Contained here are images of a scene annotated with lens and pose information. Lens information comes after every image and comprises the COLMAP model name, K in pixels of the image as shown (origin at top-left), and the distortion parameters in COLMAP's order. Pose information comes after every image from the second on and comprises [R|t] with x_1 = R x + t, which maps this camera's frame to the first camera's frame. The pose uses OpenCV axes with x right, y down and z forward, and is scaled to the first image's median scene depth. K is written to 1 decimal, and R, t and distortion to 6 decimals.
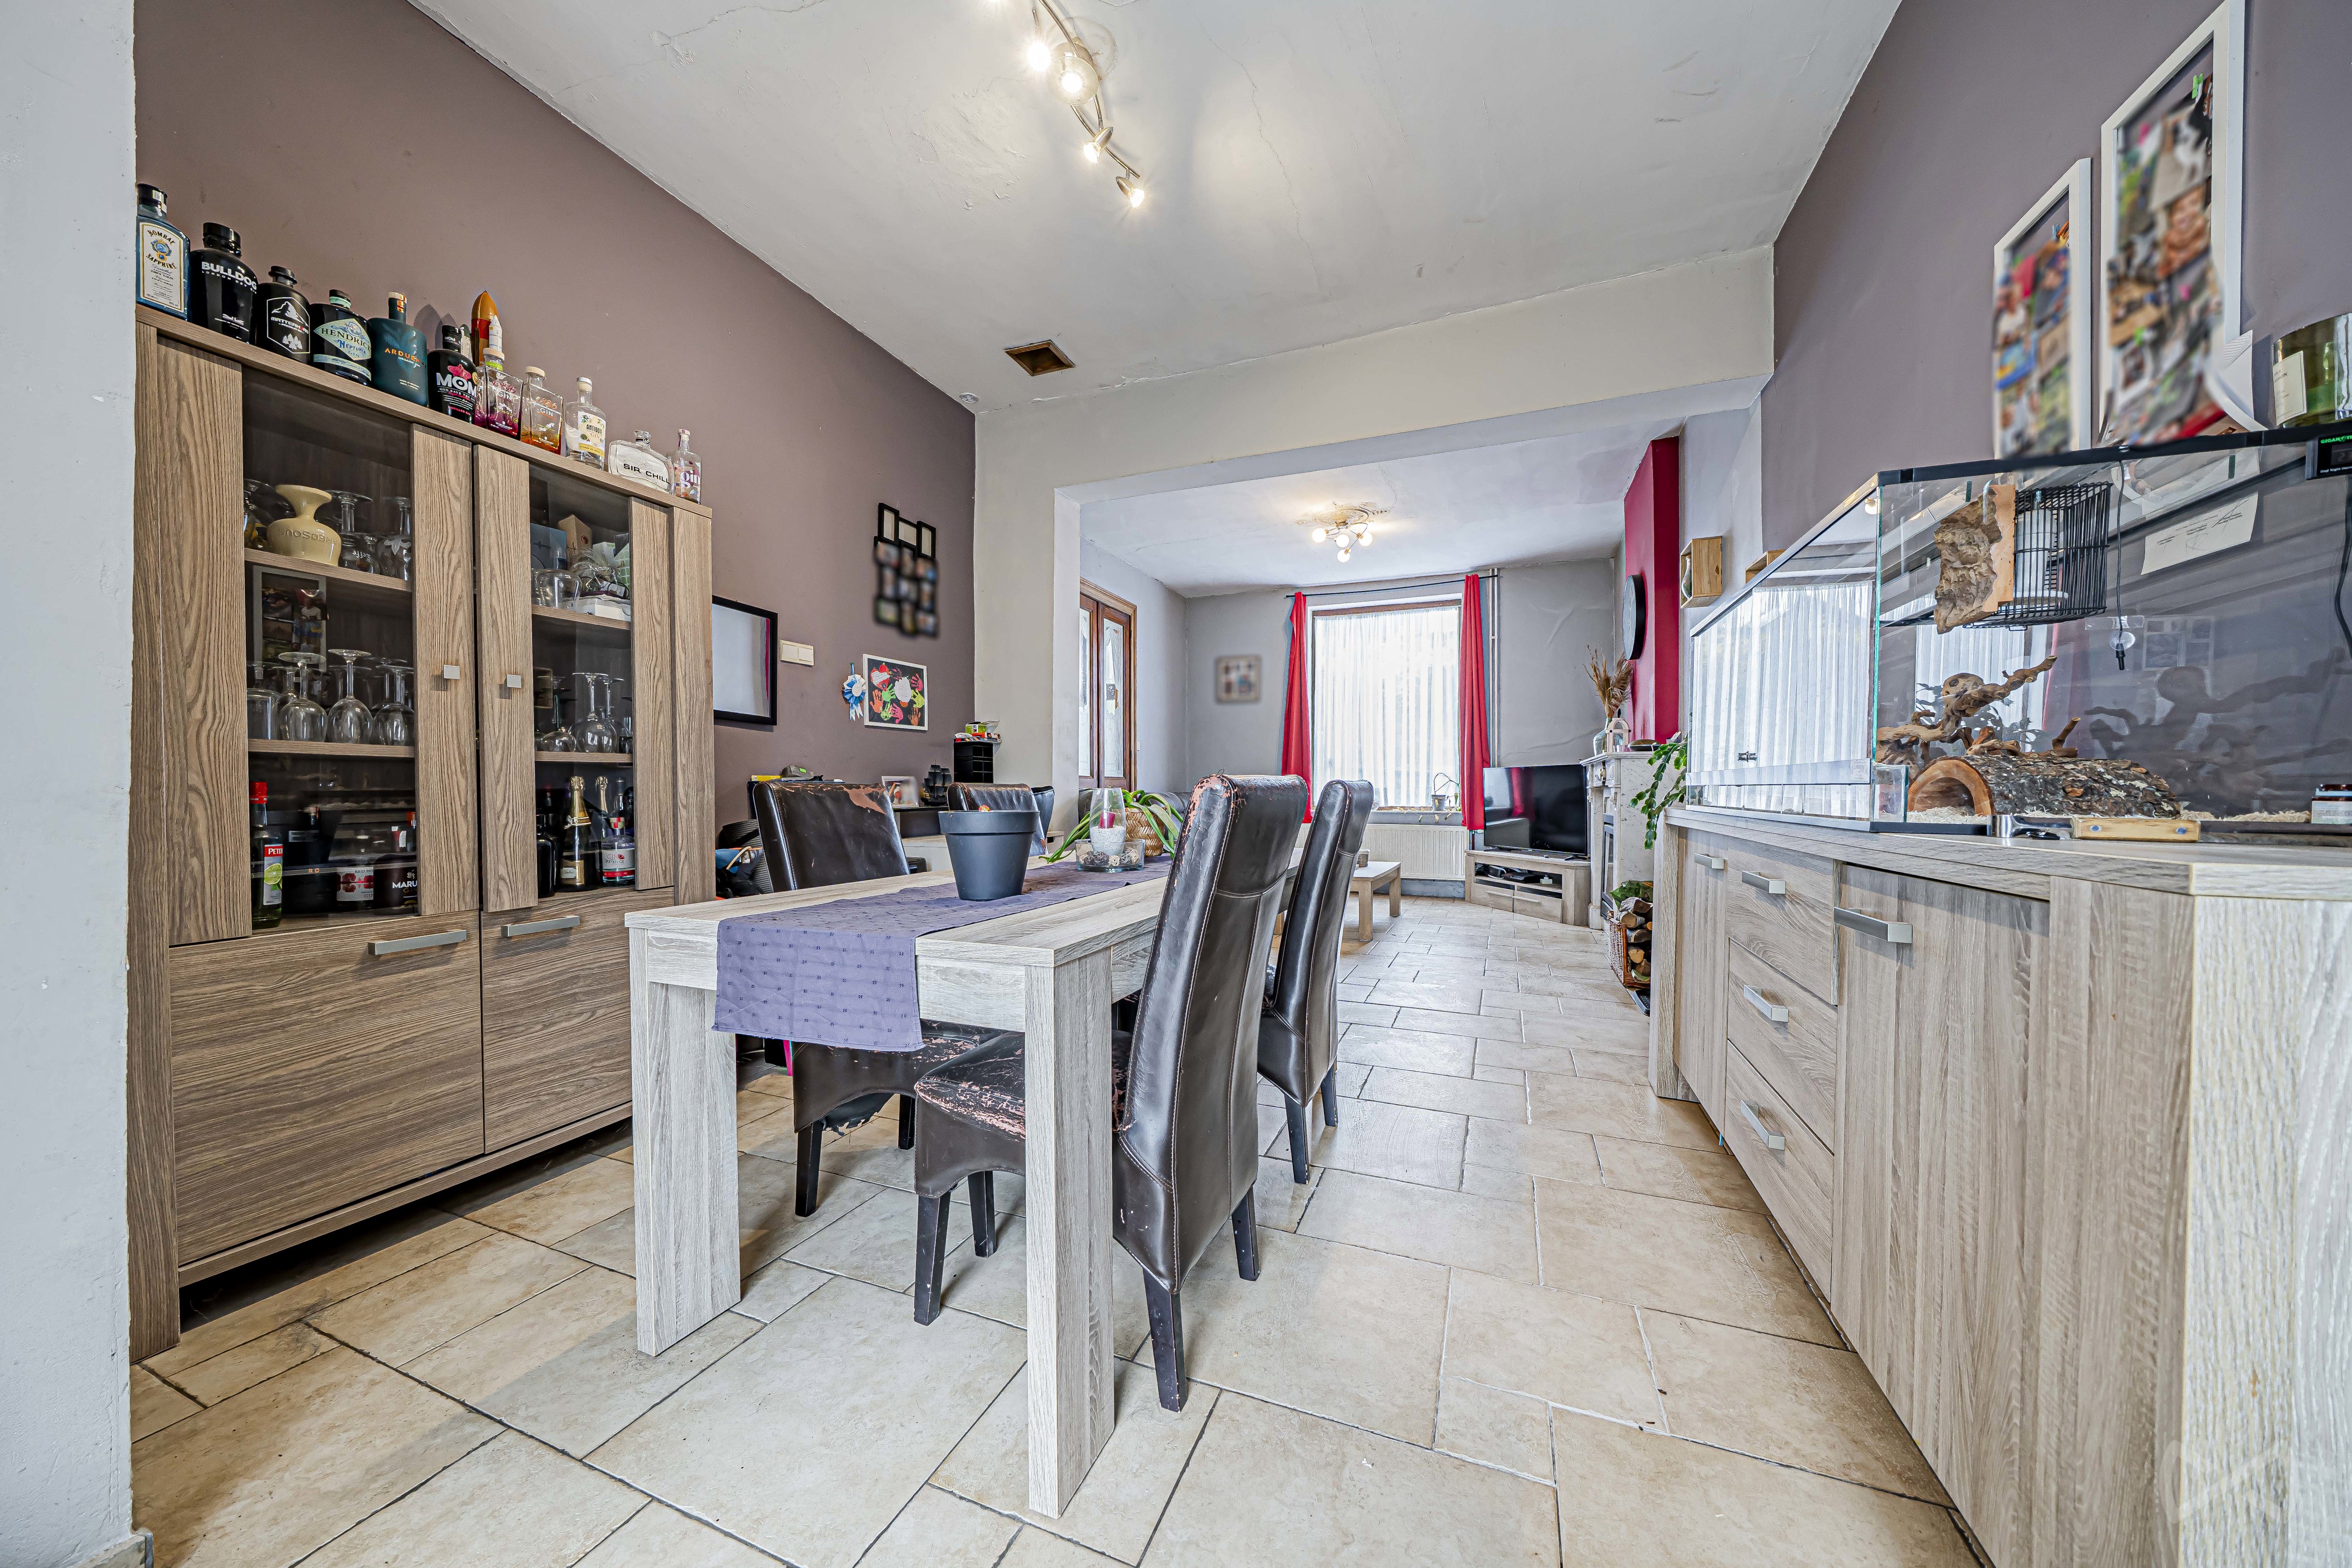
lens RADIAL K [[793.5, 0, 1177.5], [0, 793.5, 793.3], [0, 0, 1]] dist [0.000674, 0.000061]
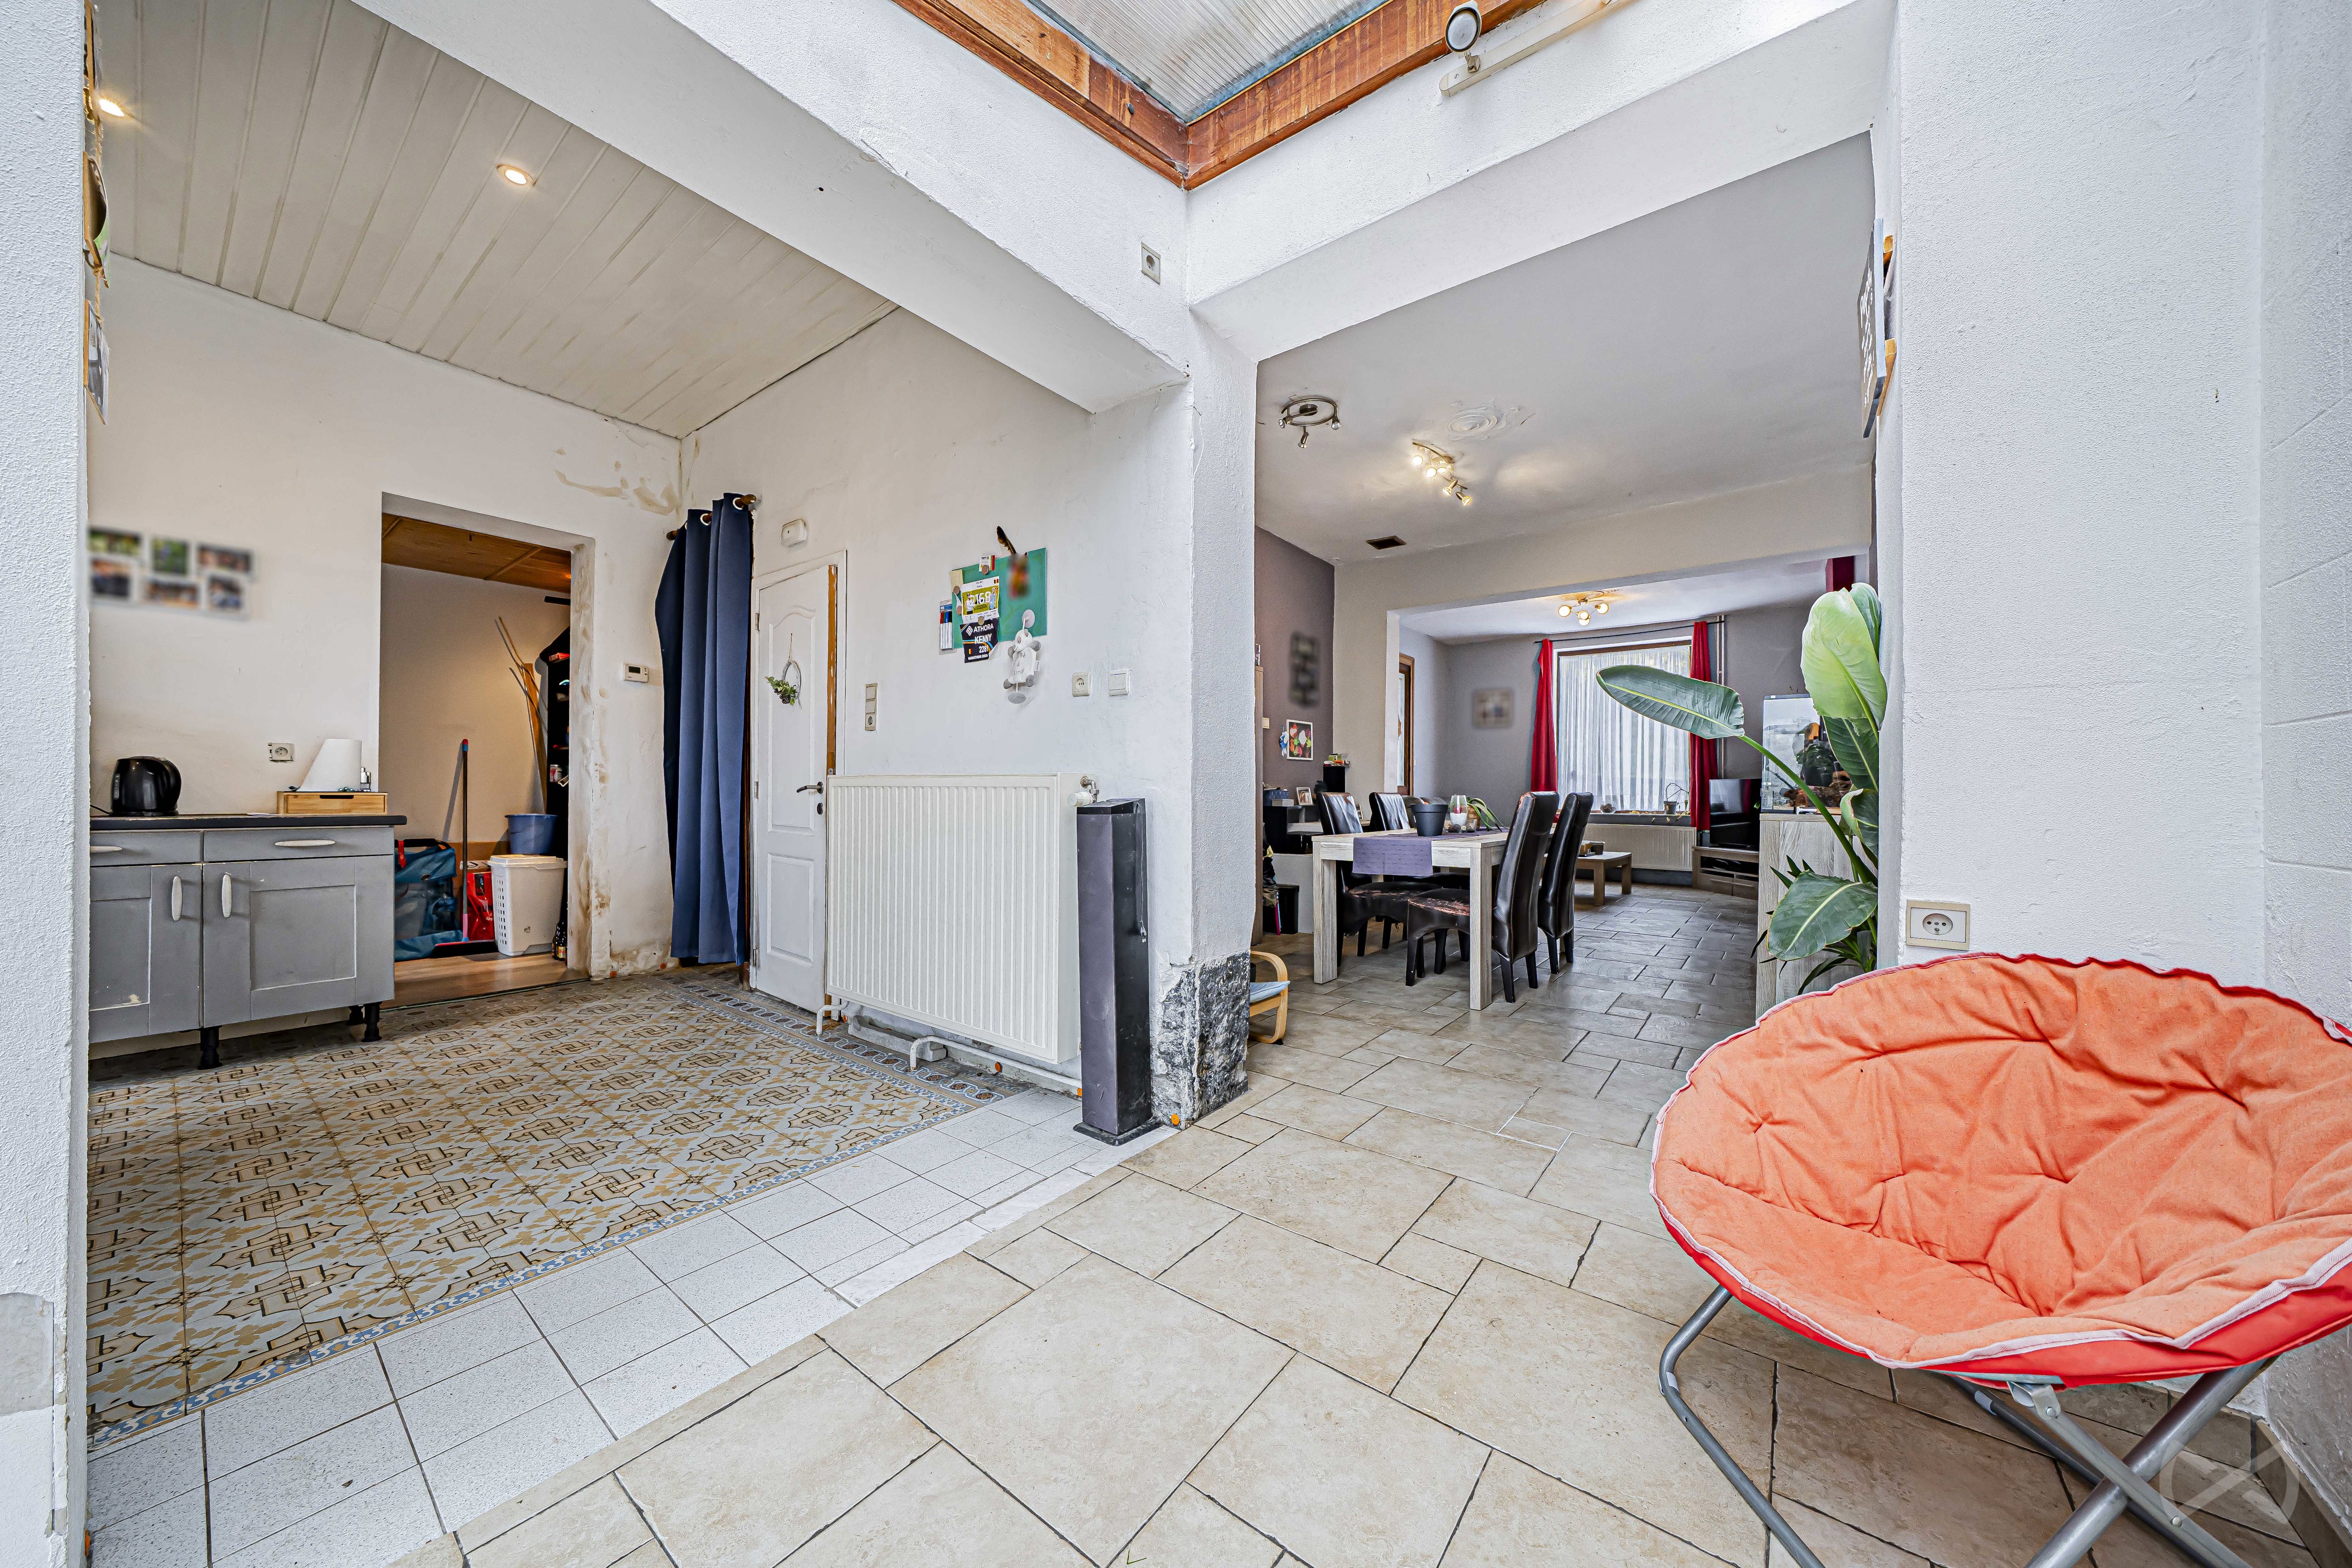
lens RADIAL K [[793.5, 0, 1173.7], [0, 793.5, 792.7], [0, 0, 1]] dist [0.000674, 0.000061]
pose [[0.961826, 0.006333, -0.273588, -0.091018], [-0.007936, 0.999957, -0.004752, 0.001019], [0.273546, 0.006741, 0.961835, -0.489738]]
